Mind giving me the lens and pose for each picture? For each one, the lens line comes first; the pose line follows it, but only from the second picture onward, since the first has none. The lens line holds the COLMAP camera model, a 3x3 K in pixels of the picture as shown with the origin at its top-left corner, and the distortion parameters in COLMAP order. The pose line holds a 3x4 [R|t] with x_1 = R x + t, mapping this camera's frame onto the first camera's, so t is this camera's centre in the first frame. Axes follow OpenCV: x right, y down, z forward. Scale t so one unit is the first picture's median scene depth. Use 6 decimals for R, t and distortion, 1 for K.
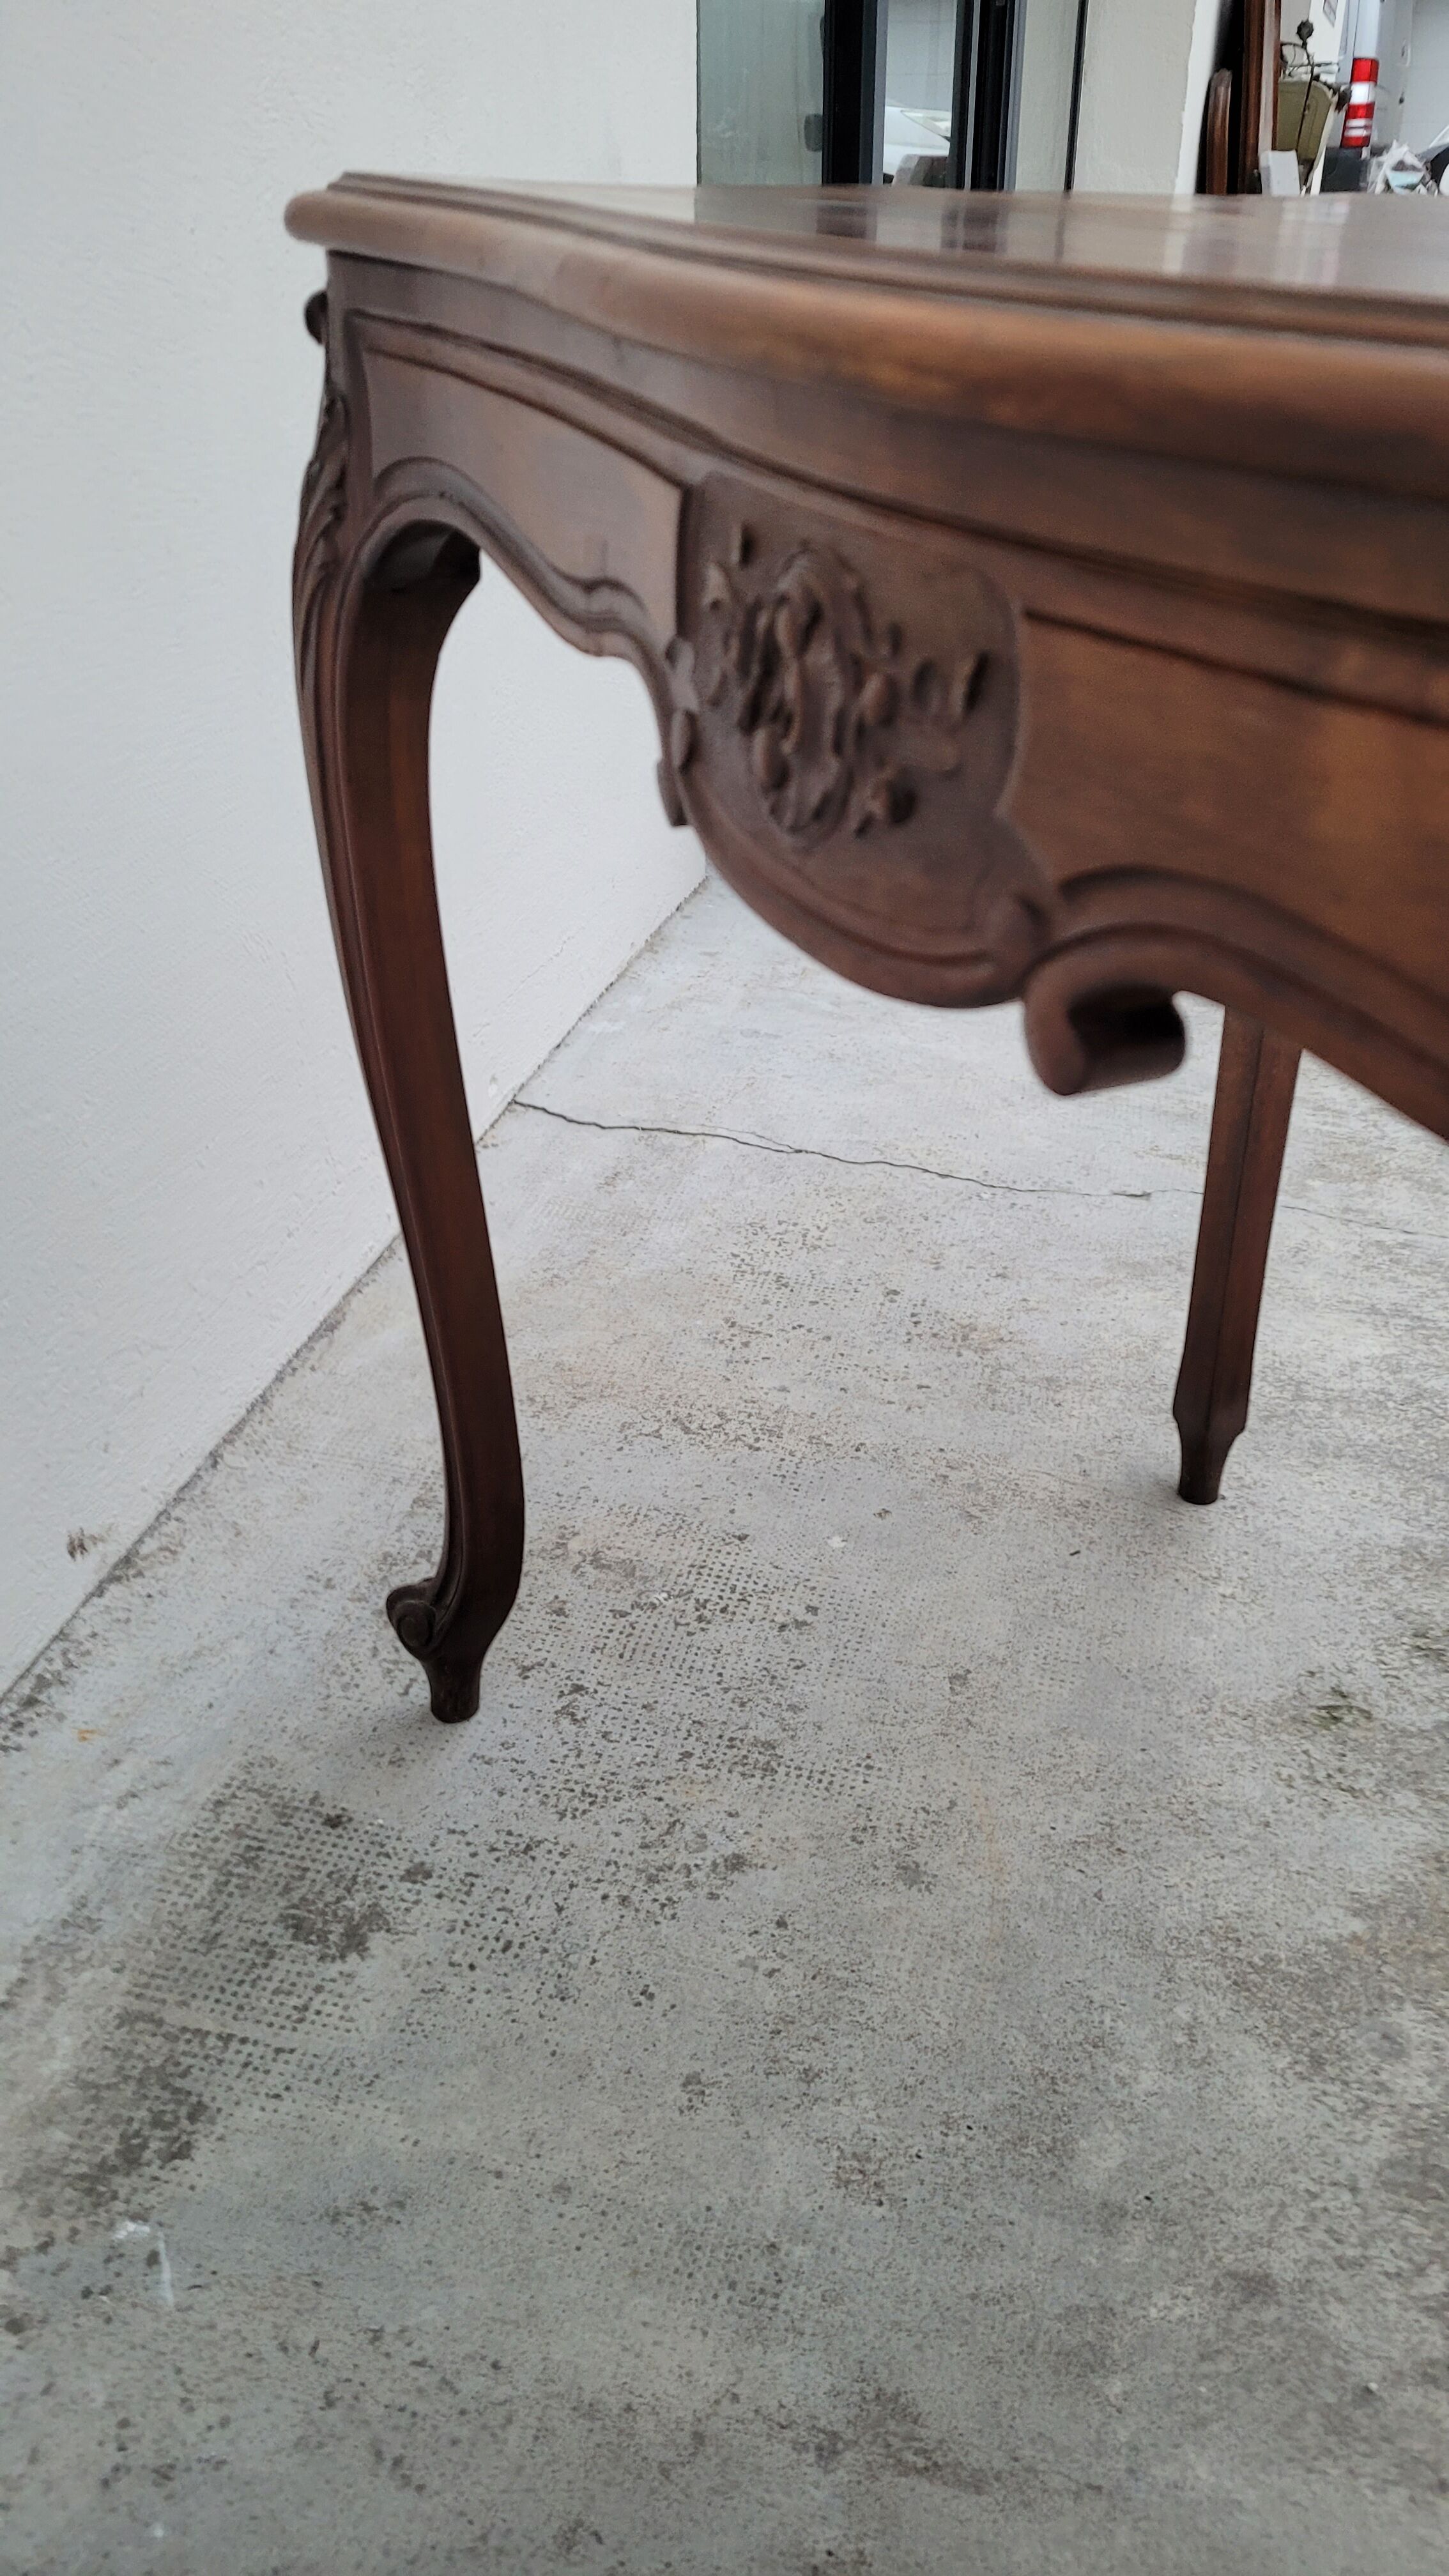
lens RADIAL K [[1918.2, 0, 745.3], [0, 1918.2, 1280.8], [0, 0, 1]] dist [0.060029, -0.040777]
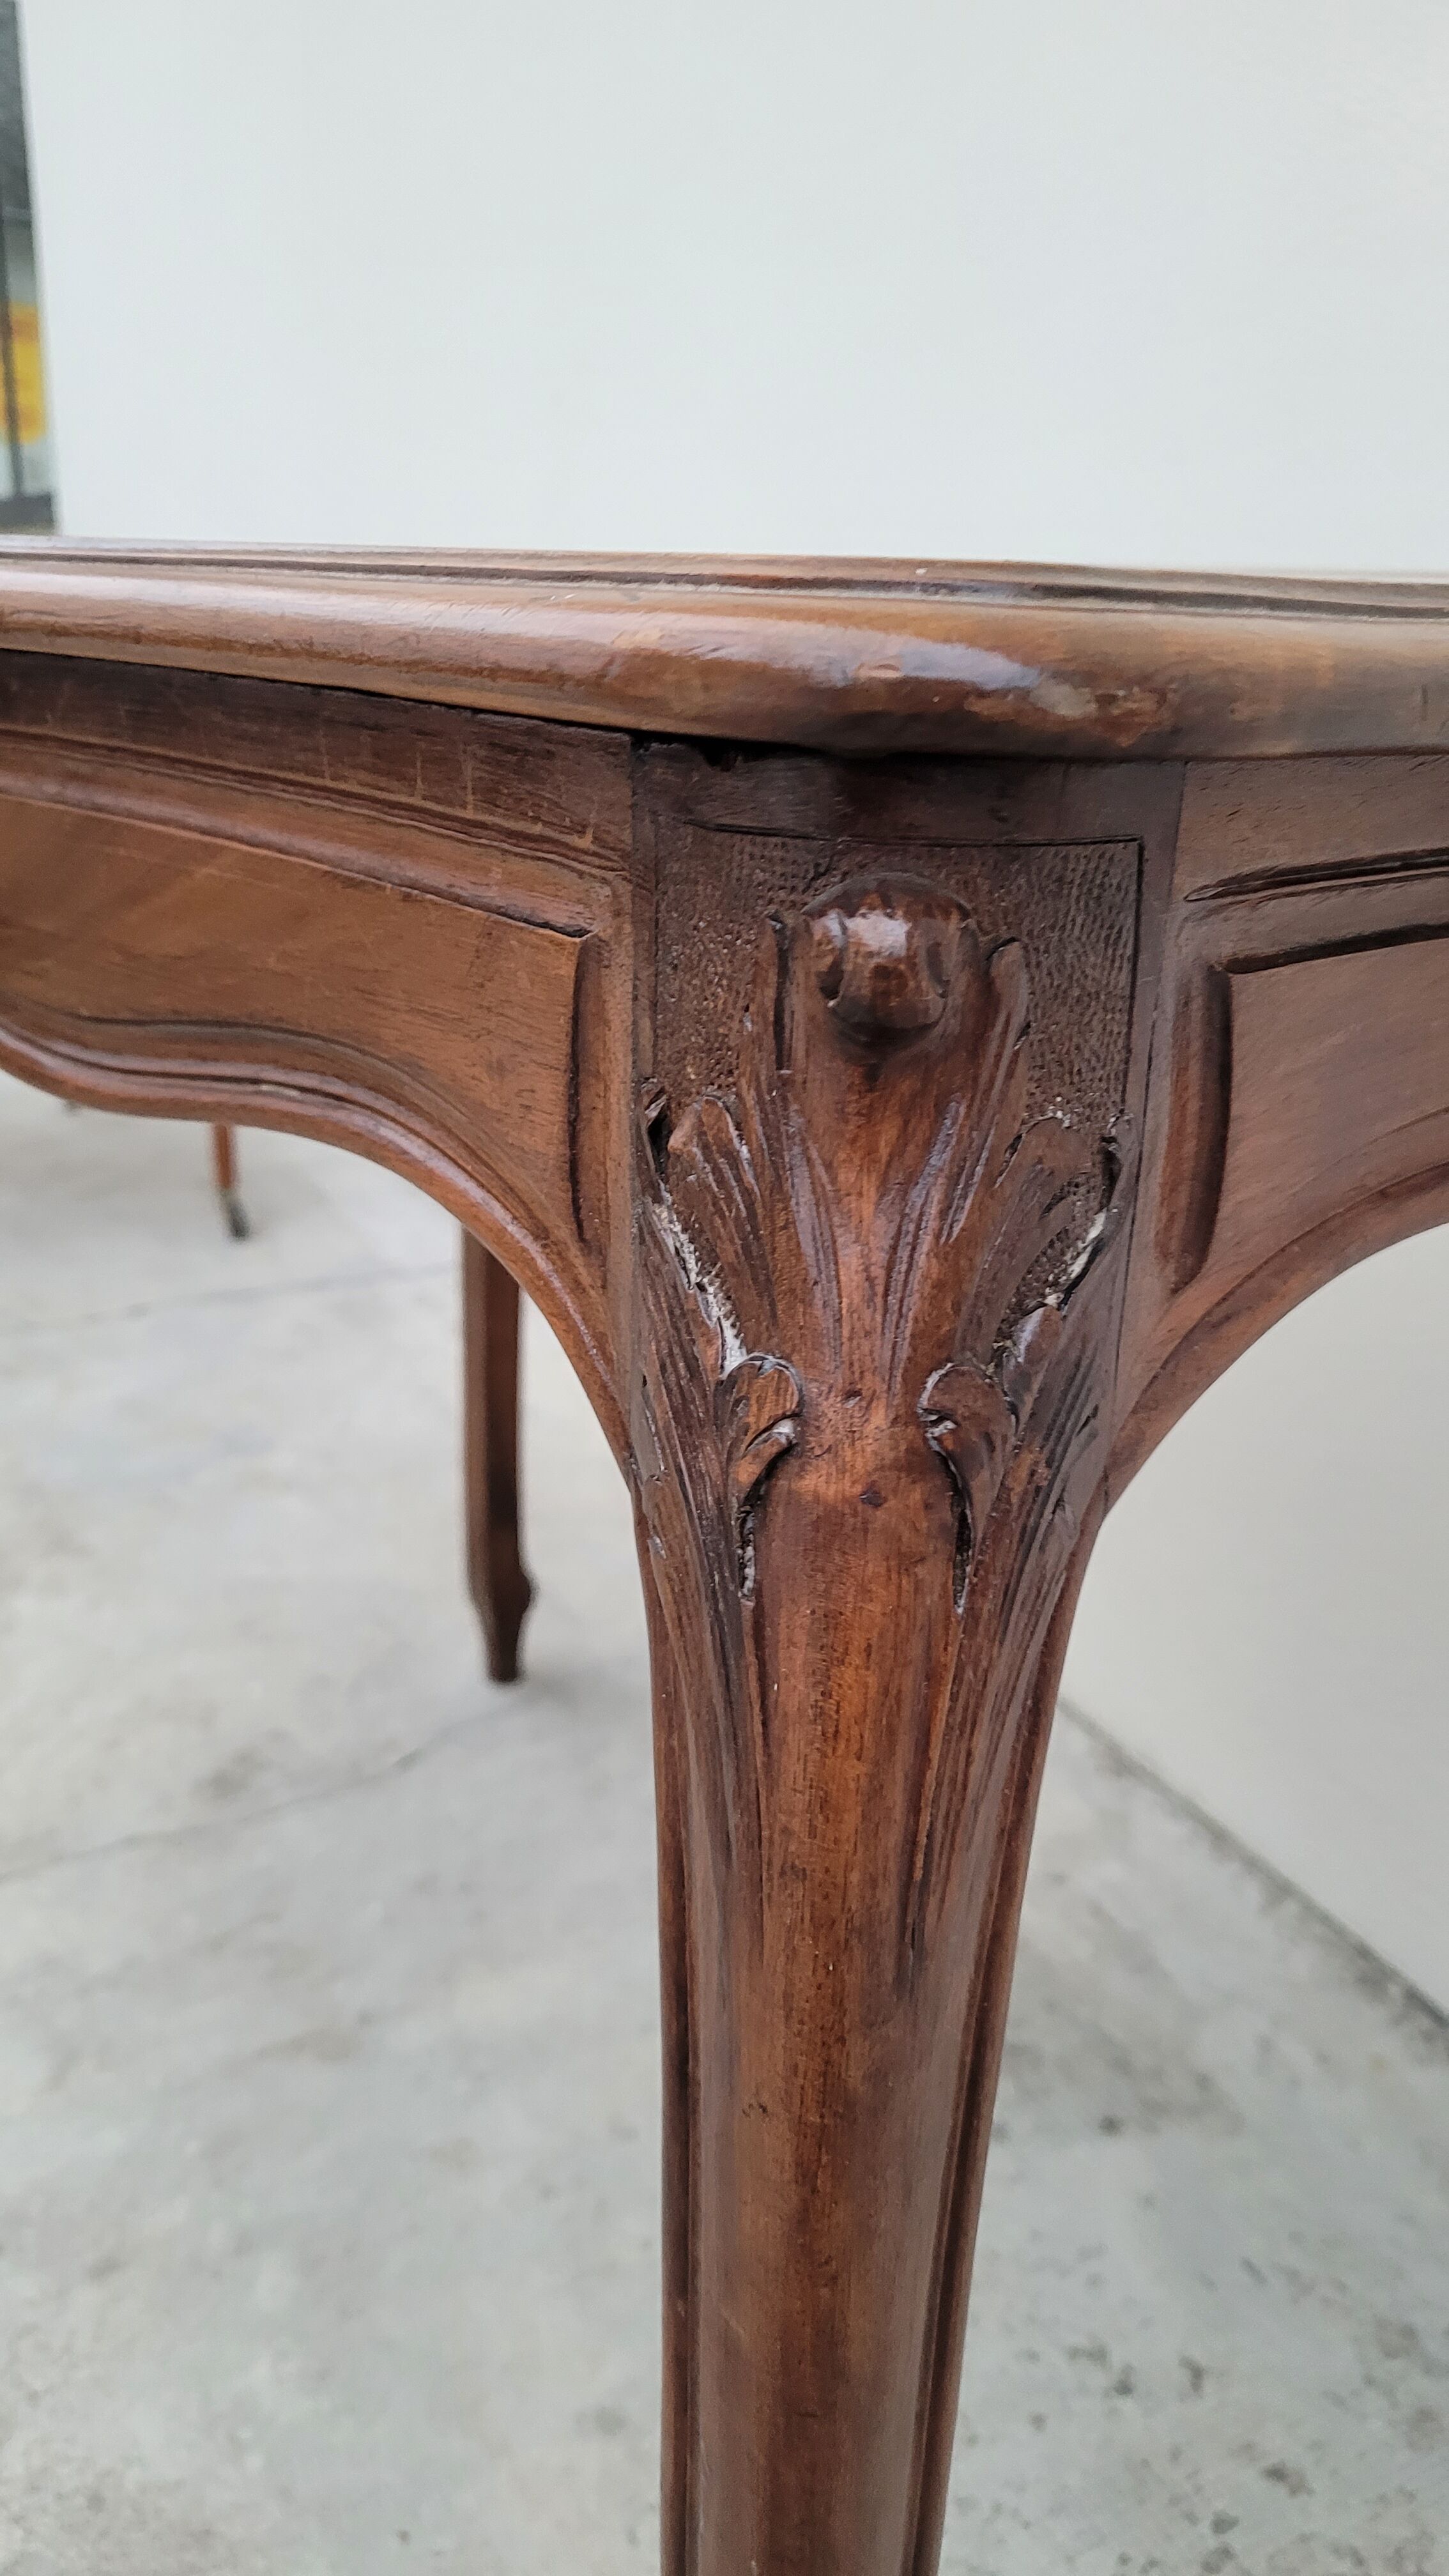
lens RADIAL K [[1918.2, 0, 727.4], [0, 1918.2, 1345.6], [0, 0, 1]] dist [0.060029, -0.040777]
pose [[-0.751994, 0.210260, -0.624737, 0.466824], [-0.366807, 0.653988, 0.661629, -0.568278], [0.547685, 0.726698, -0.414670, 1.020825]]
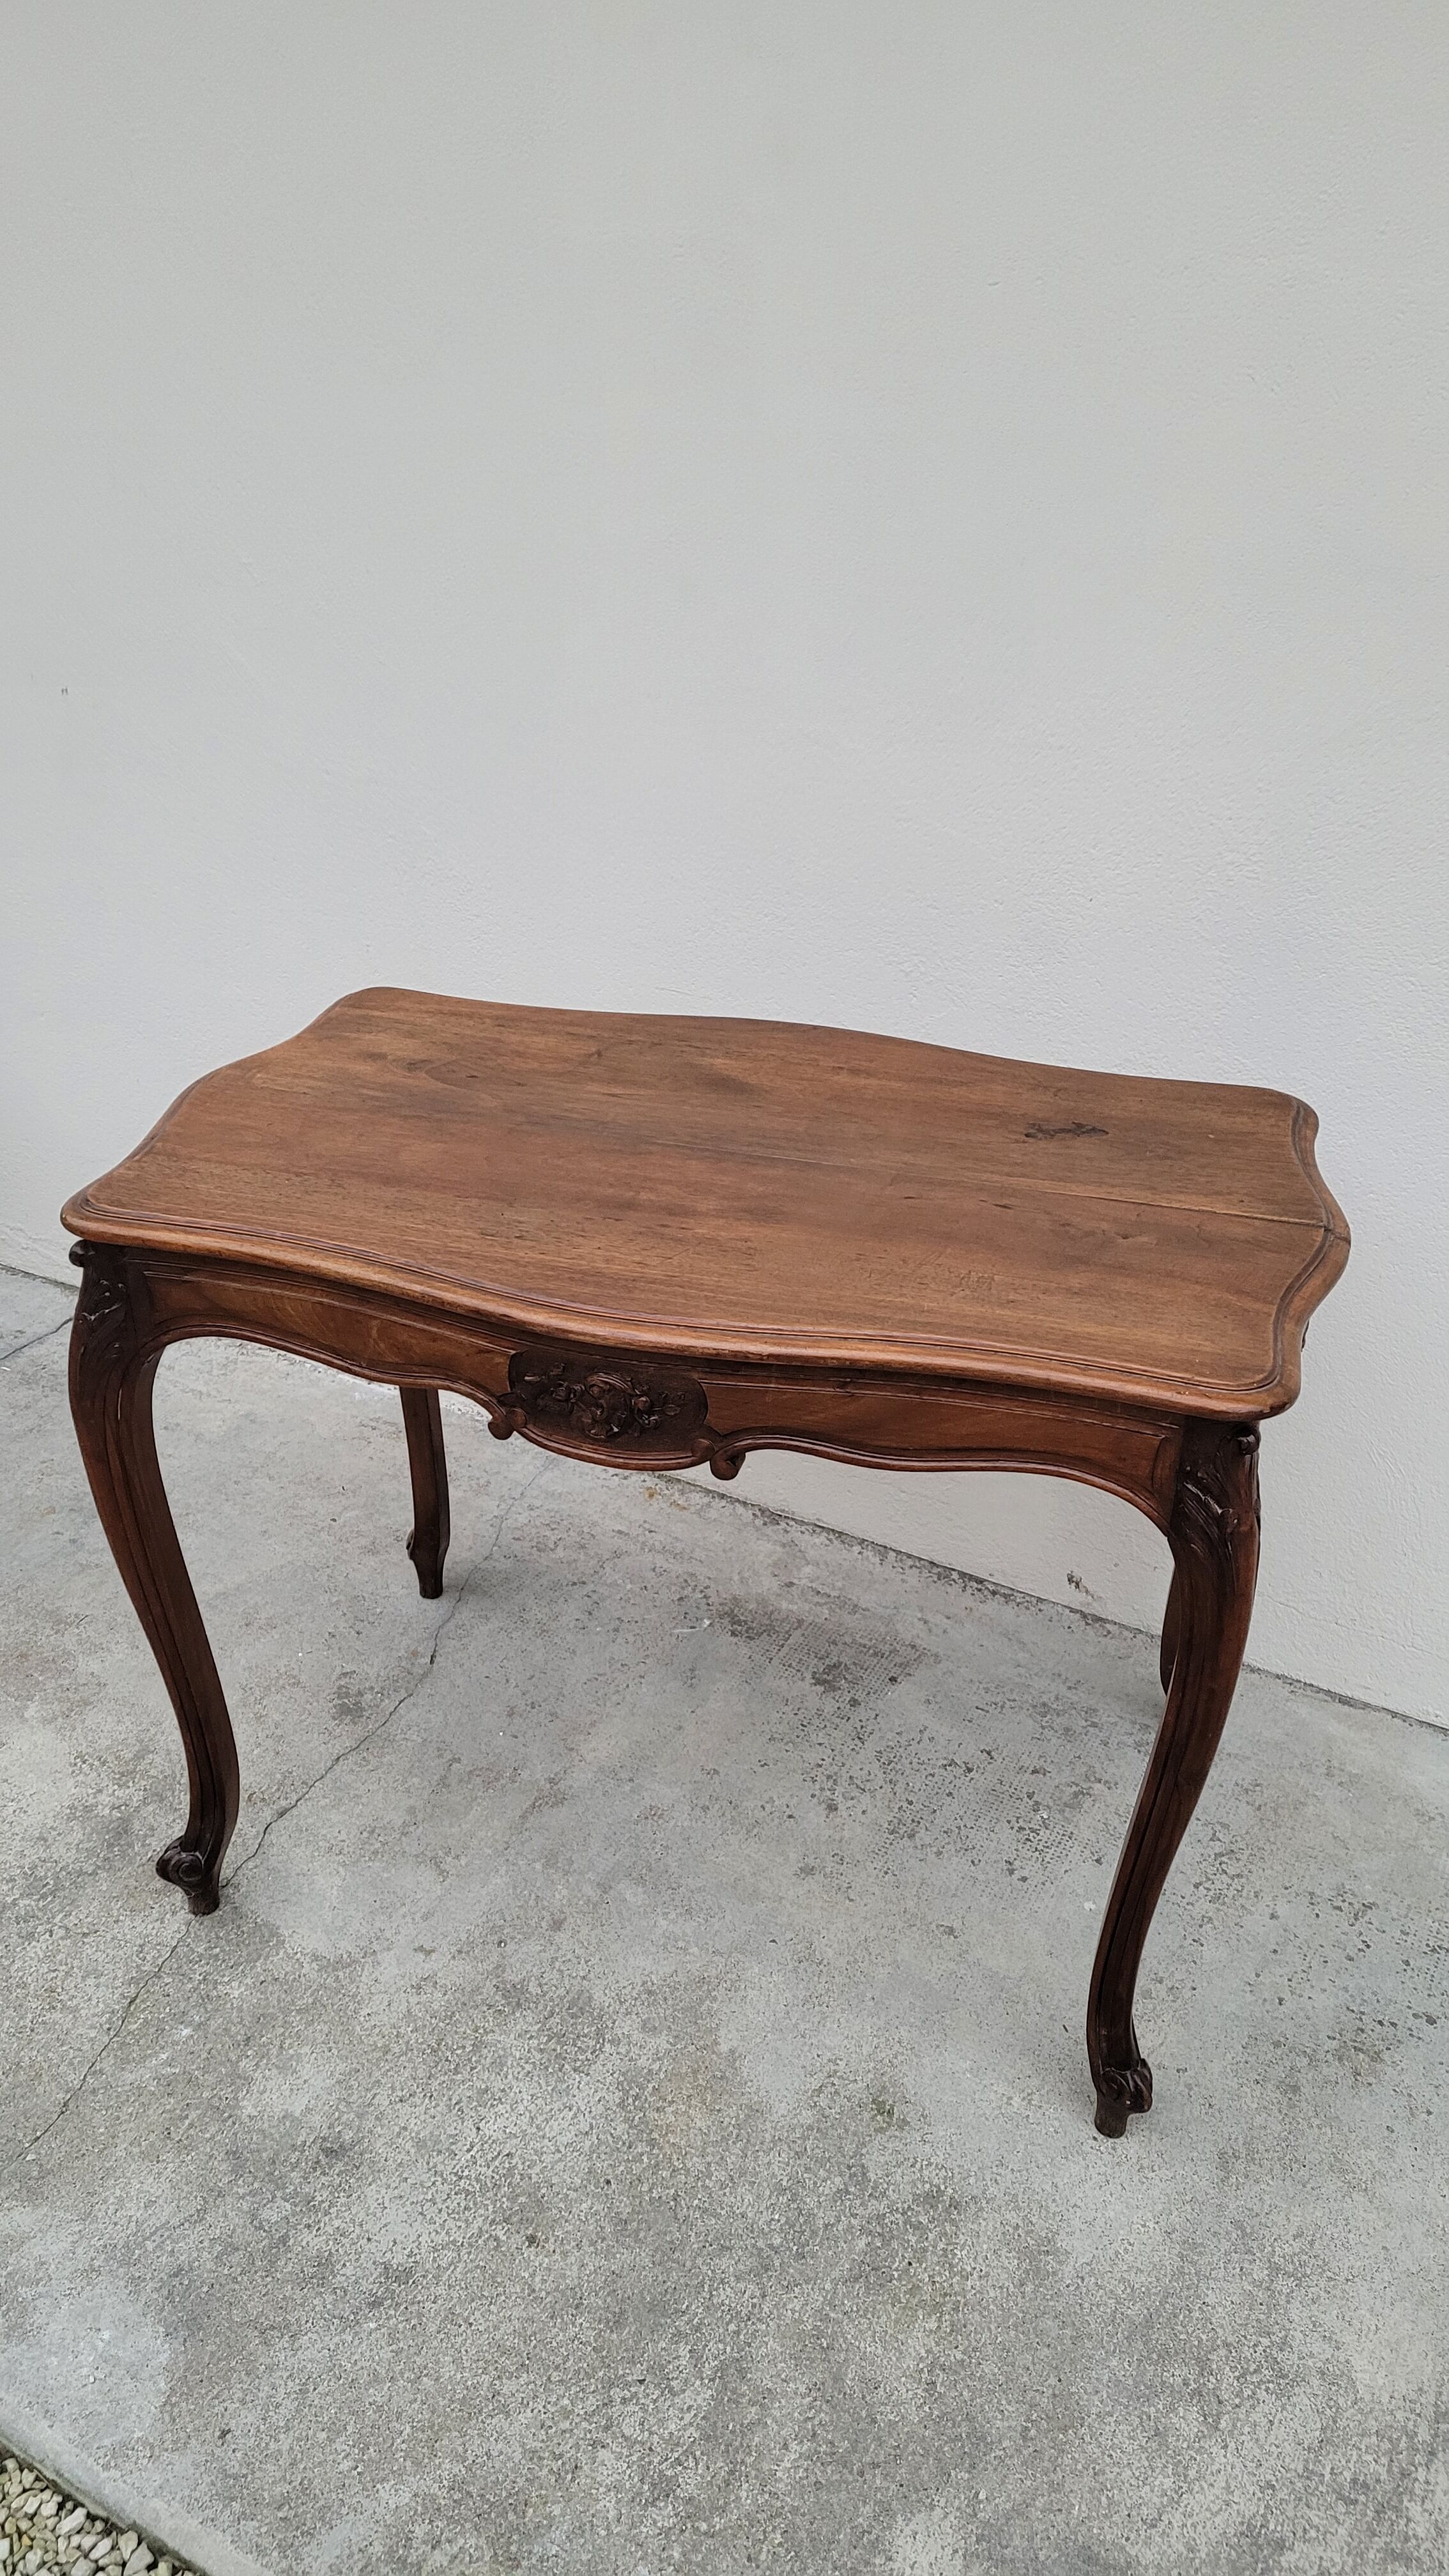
lens RADIAL K [[1918.2, 0, 753.9], [0, 1918.2, 1293.2], [0, 0, 1]] dist [0.060029, -0.040777]
pose [[-0.241126, 0.447867, -0.860972, 1.458047], [-0.509764, 0.696461, 0.505057, -1.007947], [0.825832, 0.560675, 0.060371, 0.511086]]
